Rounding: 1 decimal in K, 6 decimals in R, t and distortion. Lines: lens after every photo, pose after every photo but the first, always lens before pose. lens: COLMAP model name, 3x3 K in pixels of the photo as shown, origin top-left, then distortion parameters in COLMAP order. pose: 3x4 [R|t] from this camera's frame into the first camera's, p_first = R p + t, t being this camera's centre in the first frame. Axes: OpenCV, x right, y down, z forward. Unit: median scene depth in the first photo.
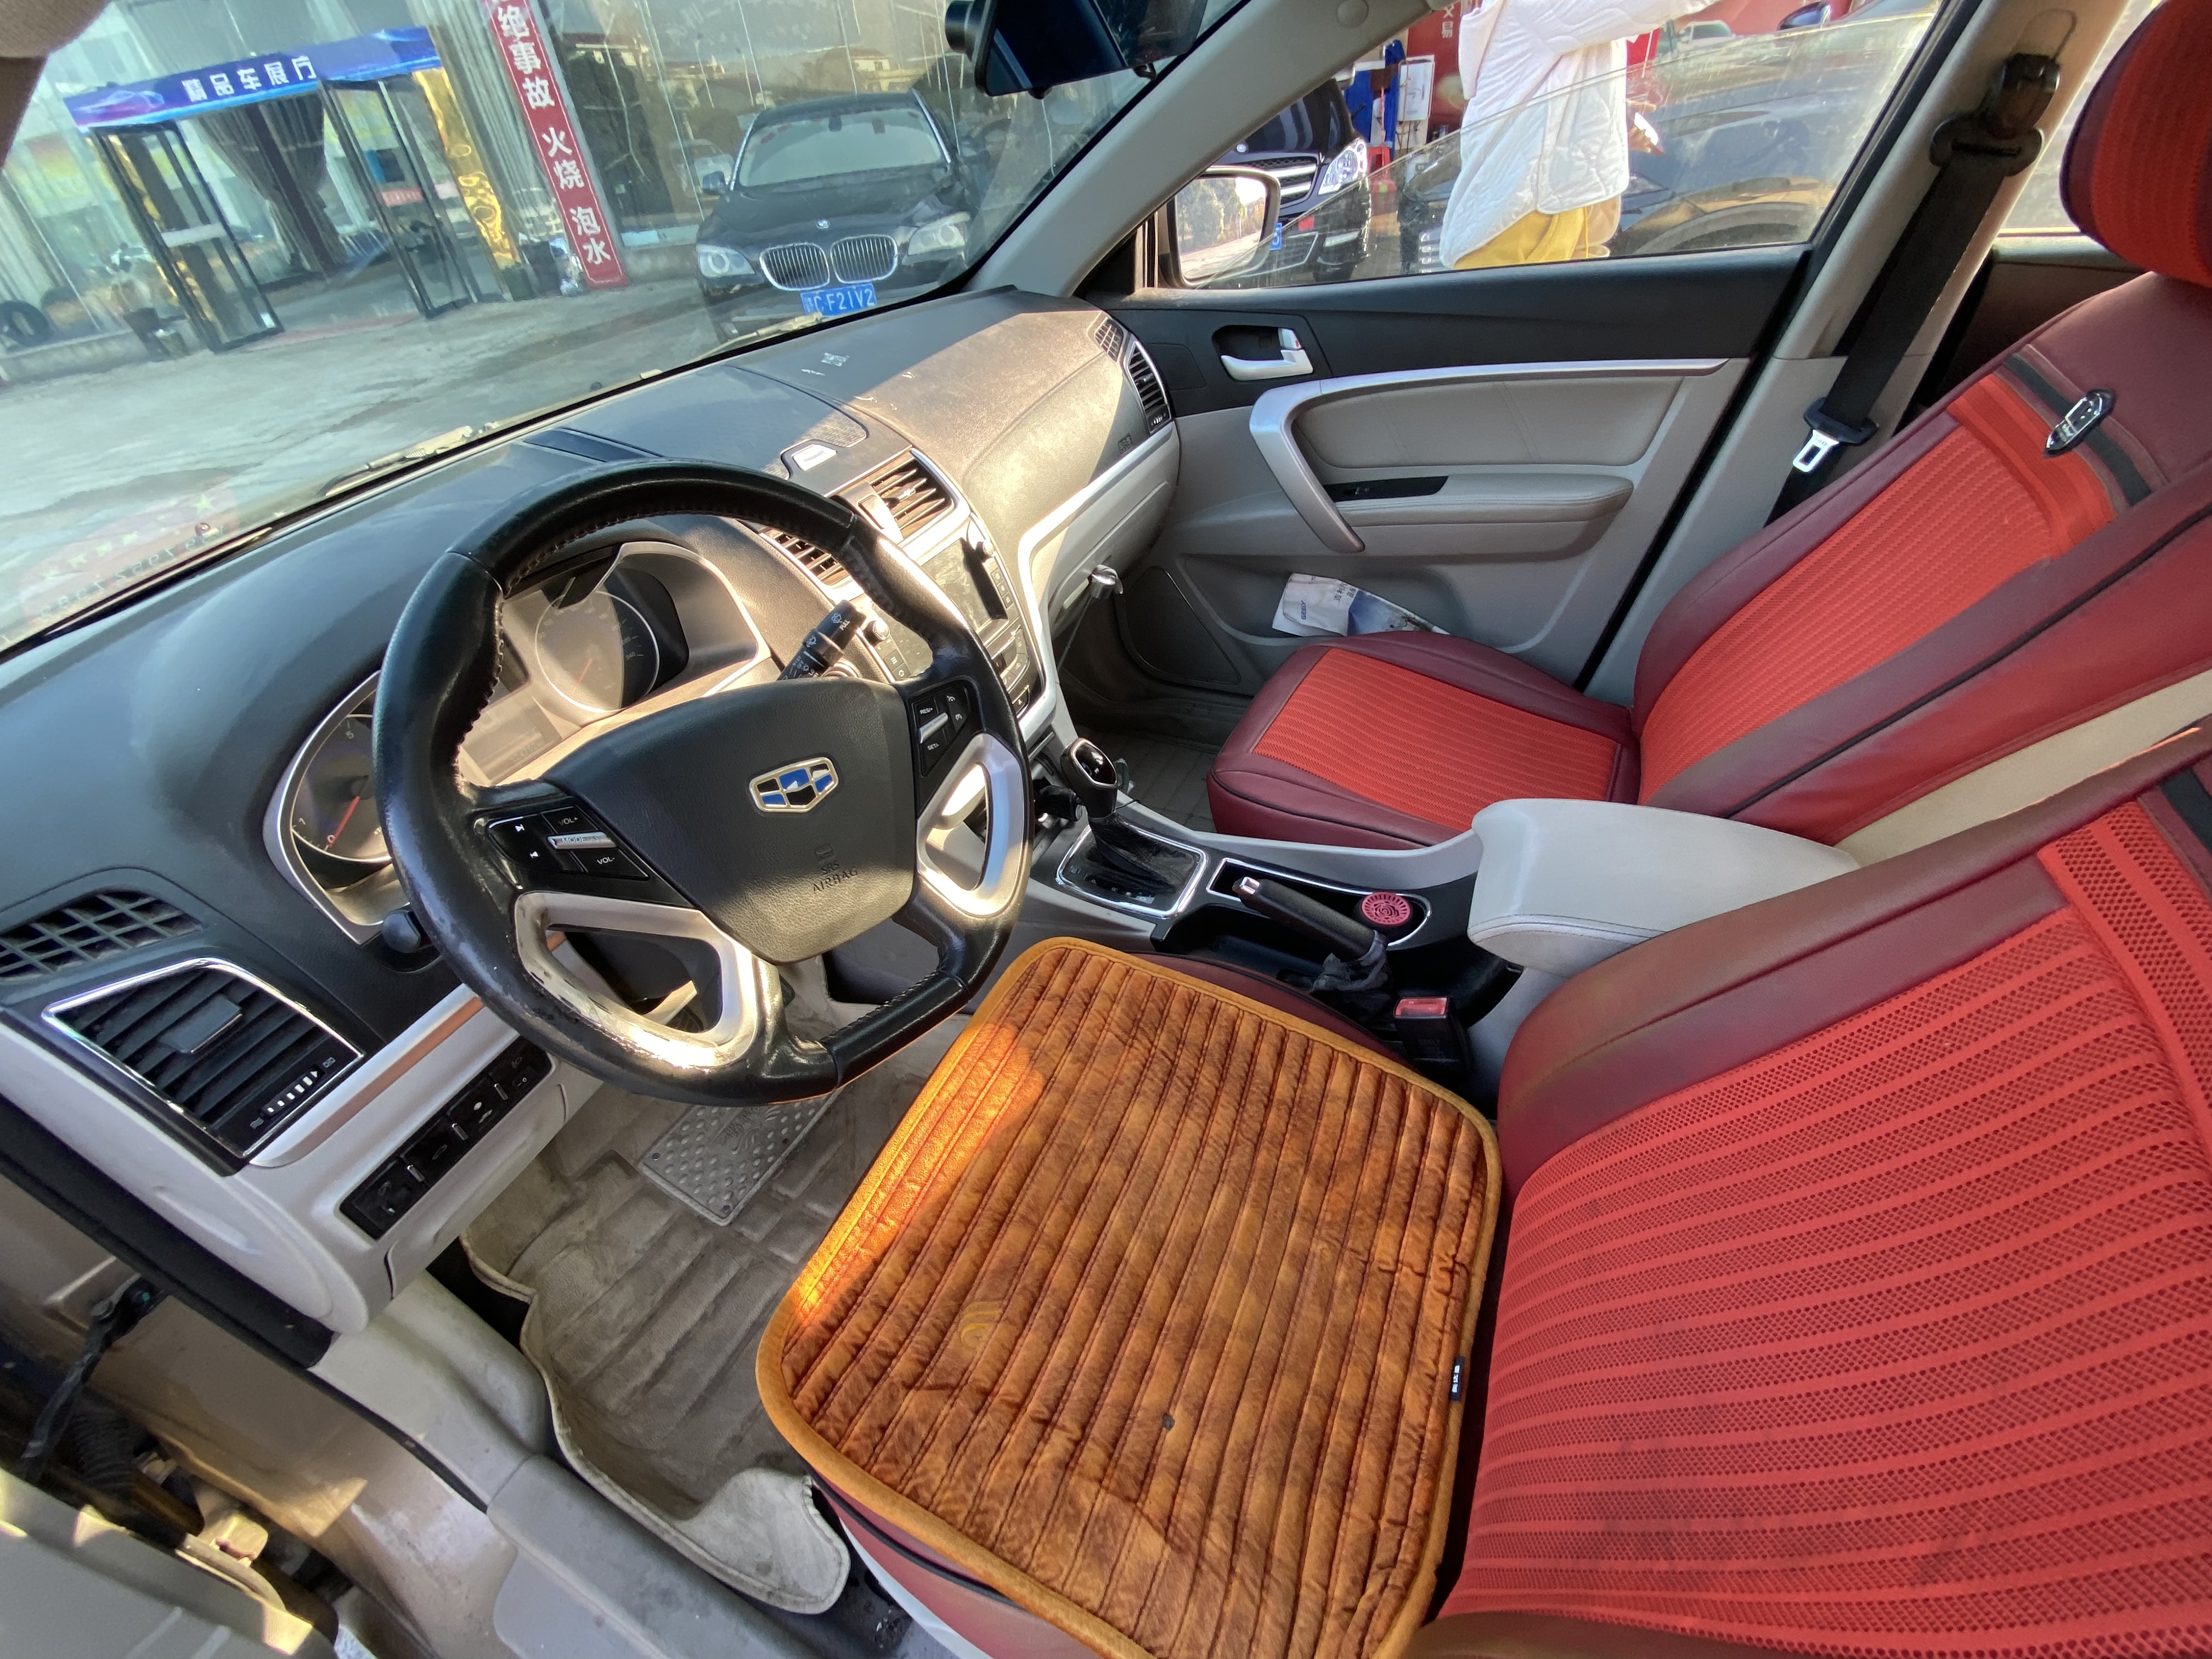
lens RADIAL K [[889.7, 0, 1120.2], [0, 889.7, 827.6], [0, 0, 1]] dist [0.026162, -0.025737]
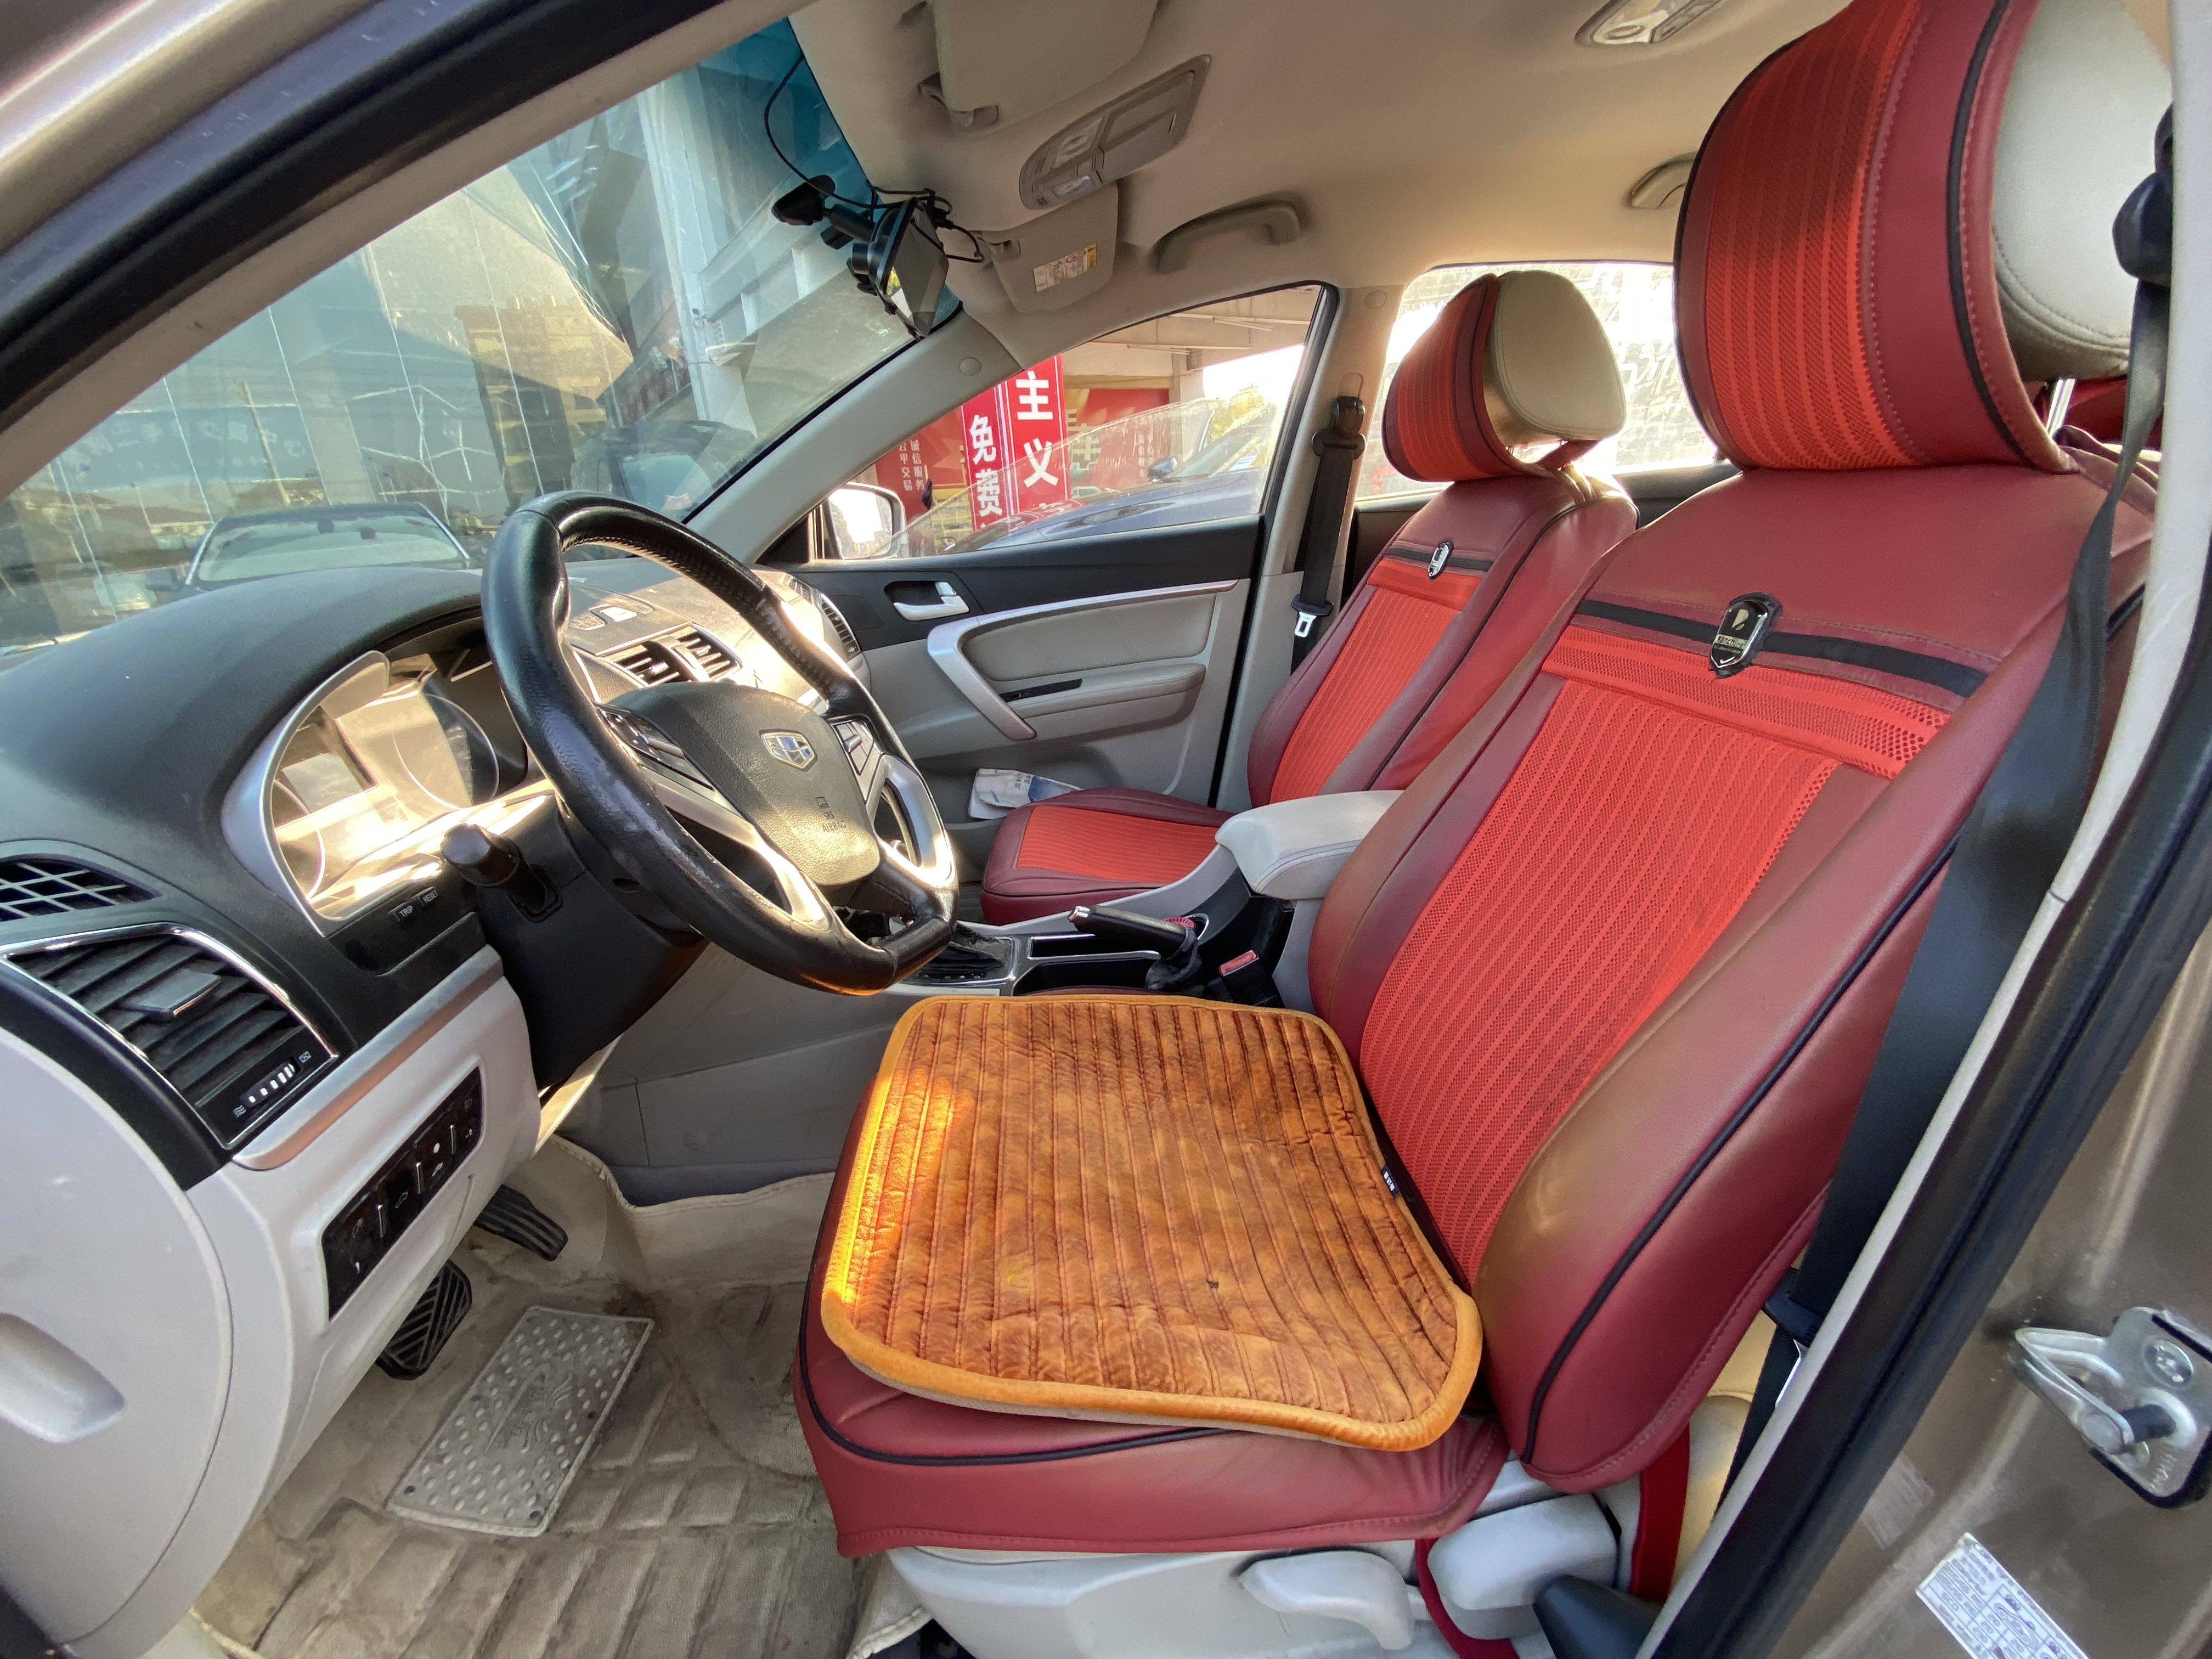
lens RADIAL K [[872.9, 0, 1115.0], [0, 872.9, 831.1], [0, 0, 1]] dist [0.063117, -0.038696]
pose [[0.879217, -0.138125, 0.455959, -0.351774], [0.291744, 0.912714, -0.286074, 0.330057], [-0.376646, 0.384544, 0.842771, -0.052943]]
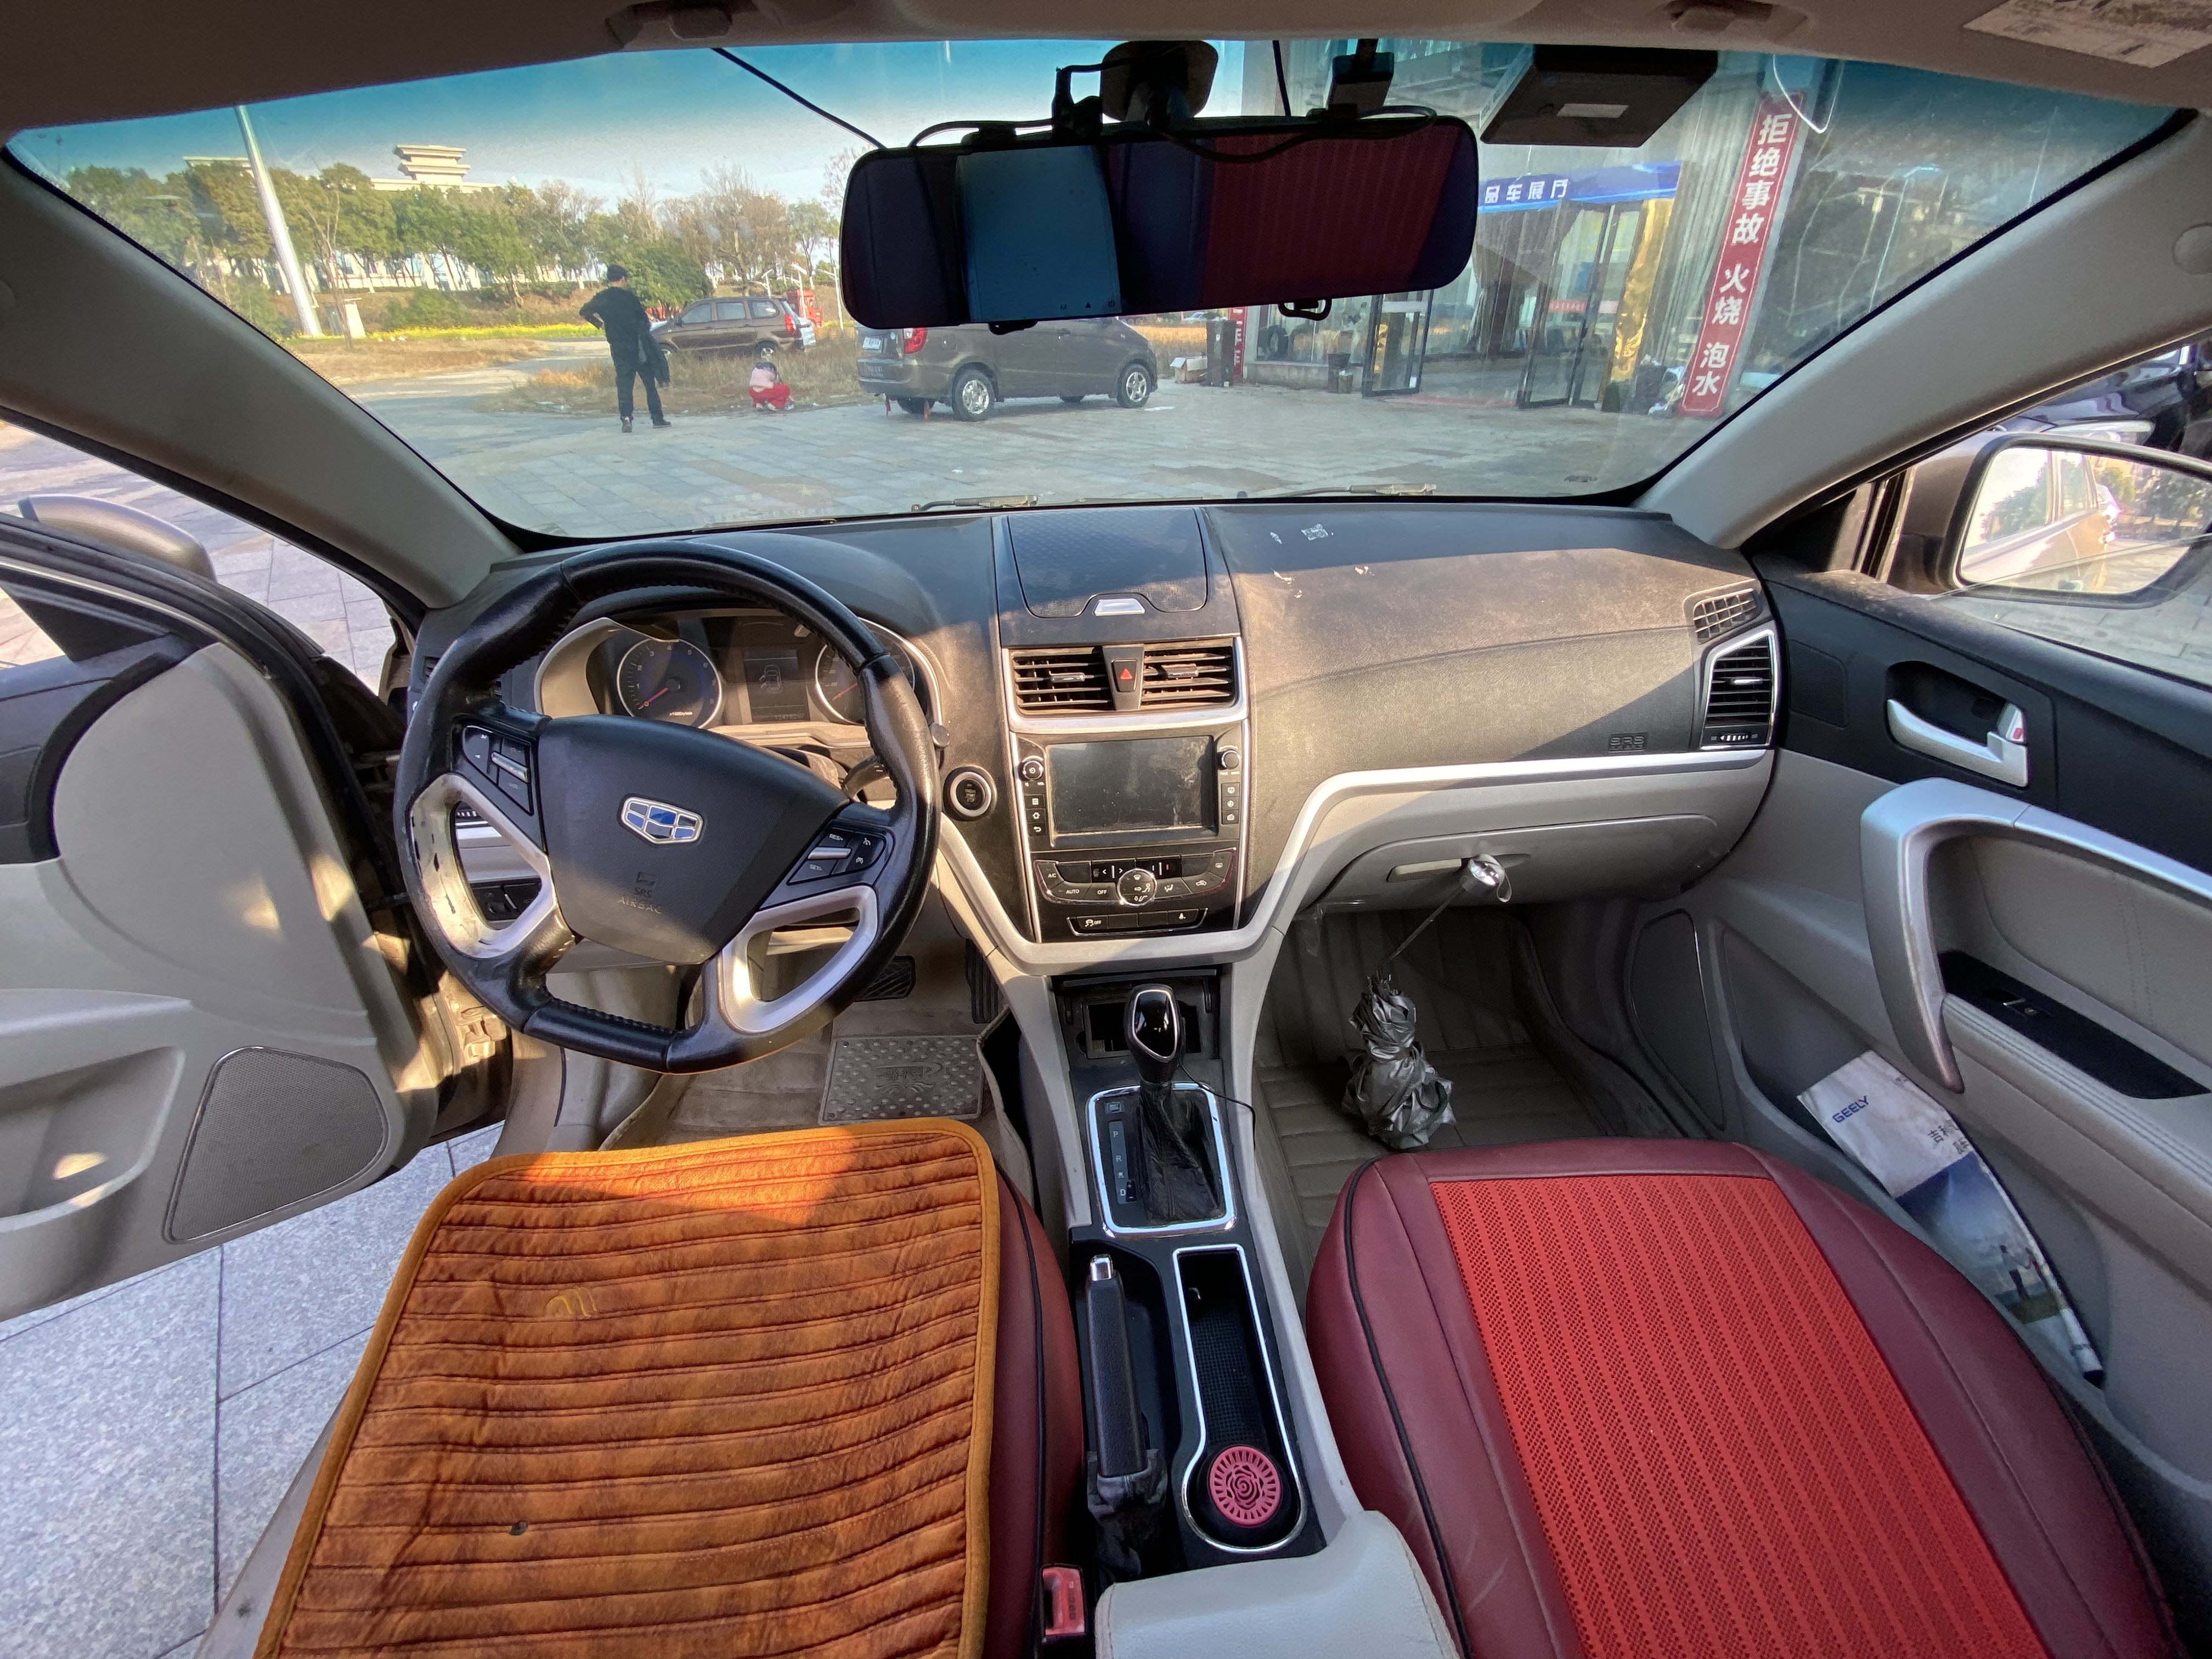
lens RADIAL K [[905.9, 0, 1101.7], [0, 905.9, 836.6], [0, 0, 1]] dist [0.008040, -0.016288]
pose [[0.503538, 0.507481, -0.699222, 0.524058], [-0.572348, 0.802187, 0.170040, -0.381208], [0.647199, 0.314577, 0.694388, 0.363679]]
